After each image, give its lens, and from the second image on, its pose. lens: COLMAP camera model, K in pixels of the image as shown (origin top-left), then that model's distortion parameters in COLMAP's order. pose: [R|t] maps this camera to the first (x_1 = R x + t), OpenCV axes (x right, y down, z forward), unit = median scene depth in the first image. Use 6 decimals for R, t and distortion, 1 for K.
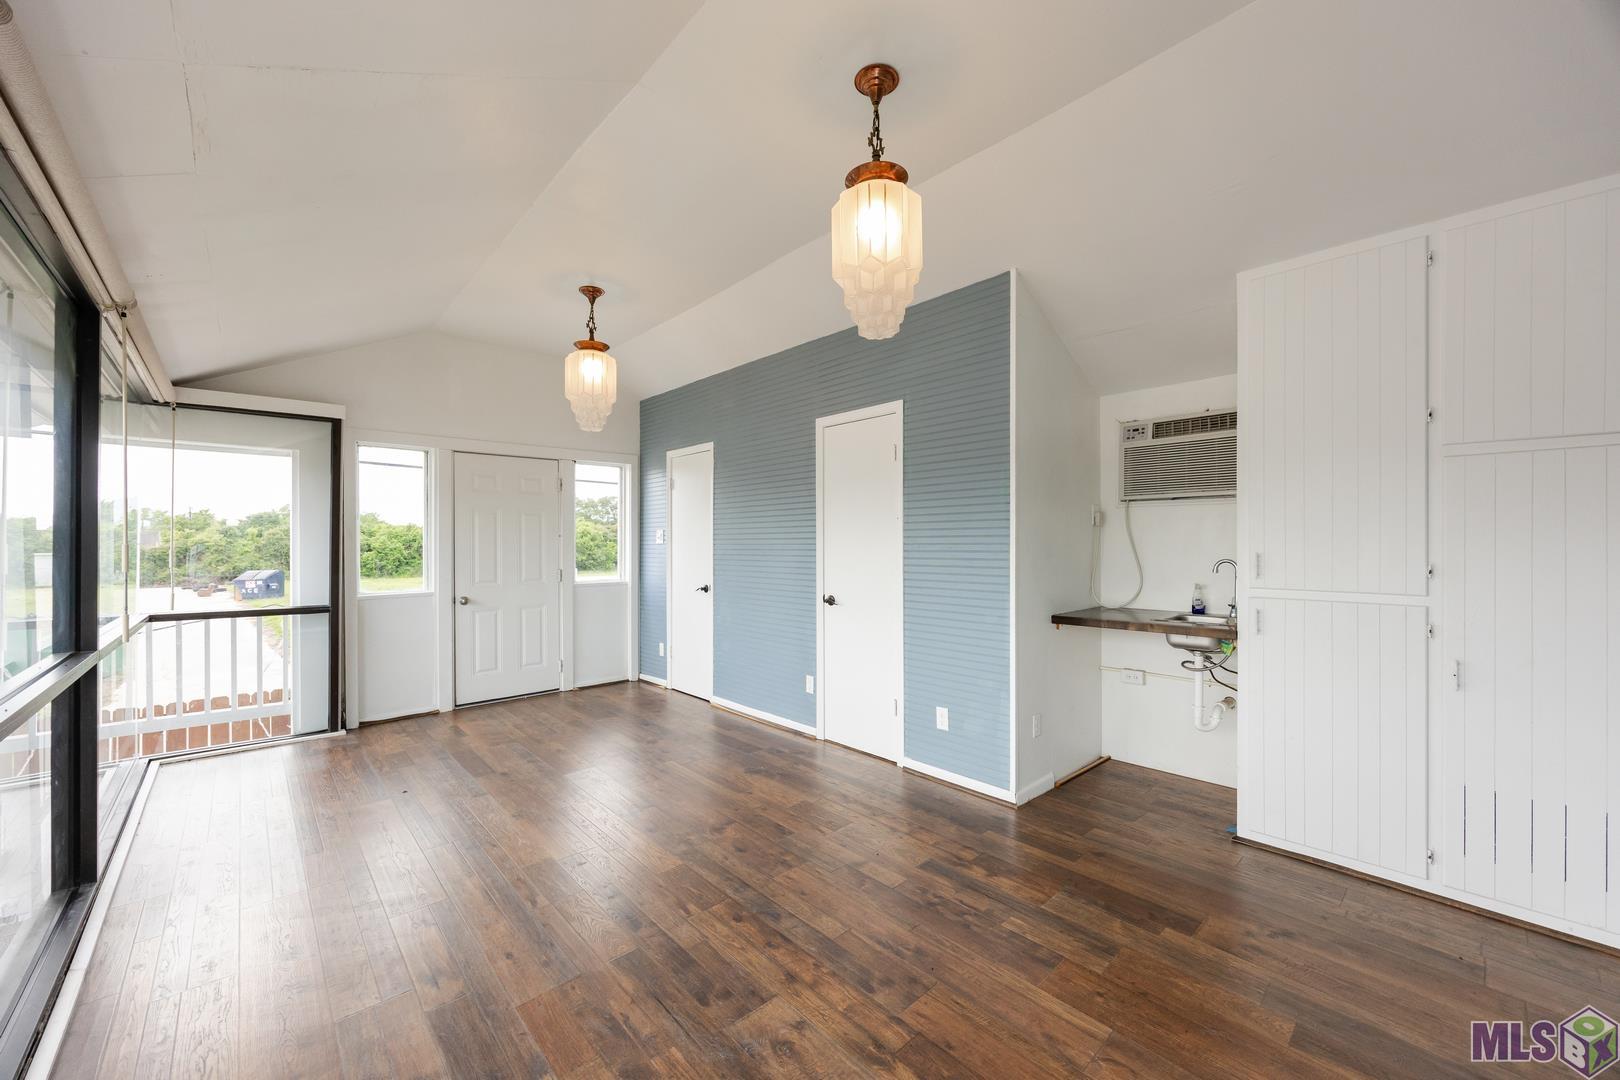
lens RADIAL K [[625.4, 0, 813.3], [0, 625.4, 541.6], [0, 0, 1]] dist [0.000275, 0.000091]
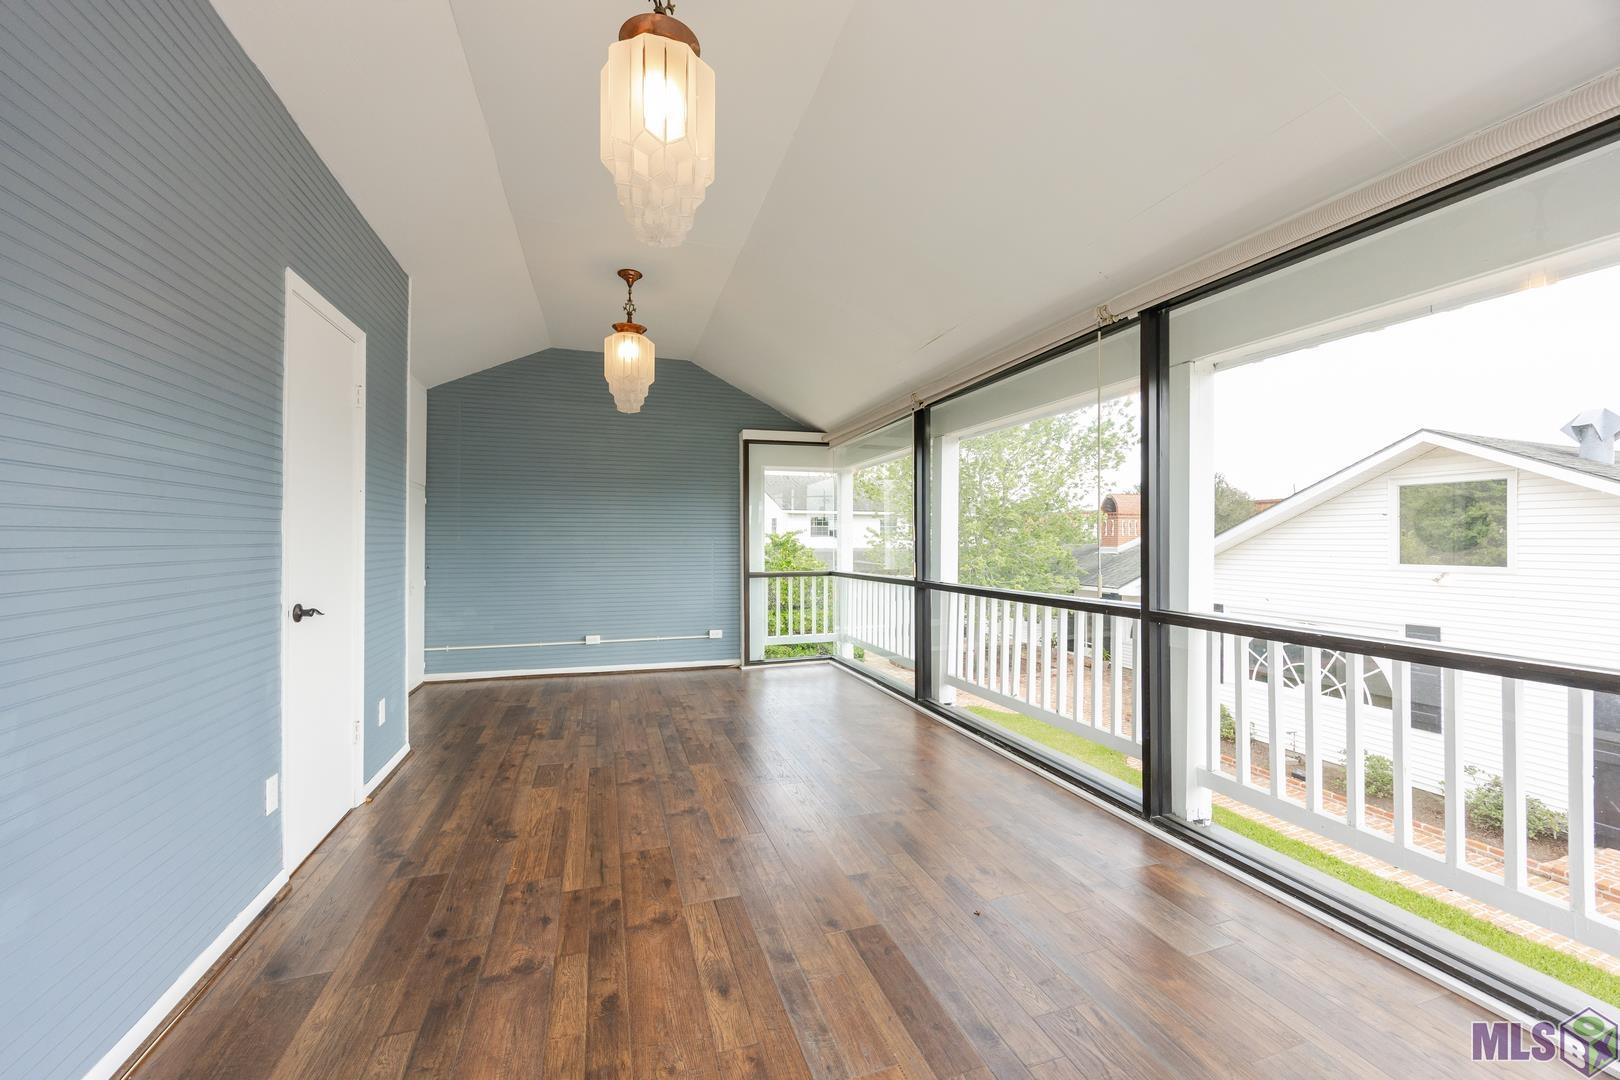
lens RADIAL K [[625.4, 0, 809.4], [0, 625.4, 539.1], [0, 0, 1]] dist [0.000275, 0.000091]
pose [[-0.912789, 0.002973, 0.408420, -0.725386], [-0.000482, 0.999965, -0.008357, 0.039161], [-0.408430, -0.007825, -0.912756, 1.565408]]
